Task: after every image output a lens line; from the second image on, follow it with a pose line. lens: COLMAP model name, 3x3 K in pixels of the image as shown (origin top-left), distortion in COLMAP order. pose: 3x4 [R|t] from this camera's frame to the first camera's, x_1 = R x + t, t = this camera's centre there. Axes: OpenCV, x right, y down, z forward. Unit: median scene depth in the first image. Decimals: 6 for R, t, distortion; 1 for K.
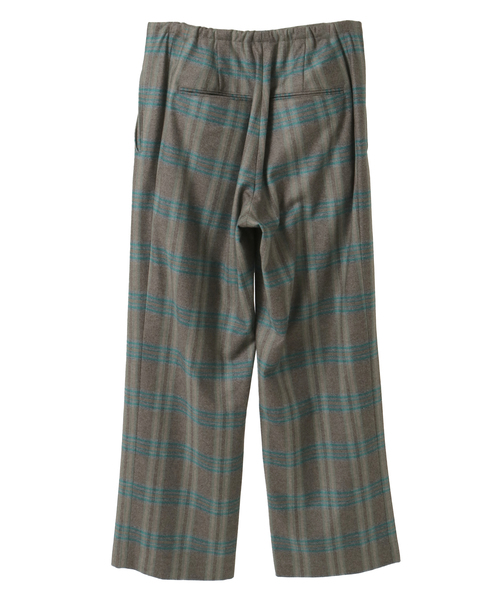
lens RADIAL K [[758.1, 0, 240.2], [0, 758.1, 299.3], [0, 0, 1]] dist [-0.013922, 0.000000]
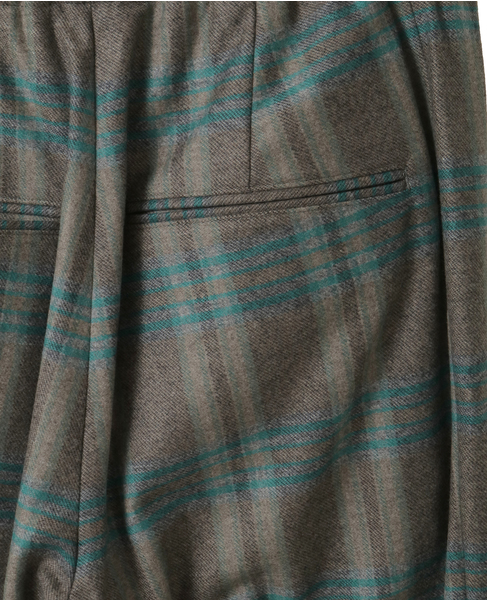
lens RADIAL K [[1035.7, 0, 246.0], [0, 1035.7, 300.5], [0, 0, 1]] dist [-0.020519, 0.000000]
pose [[0.999782, -0.020503, -0.003972, 0.081713], [0.020572, 0.999621, 0.018273, -0.241738], [0.003595, -0.018351, 0.999825, 0.637738]]
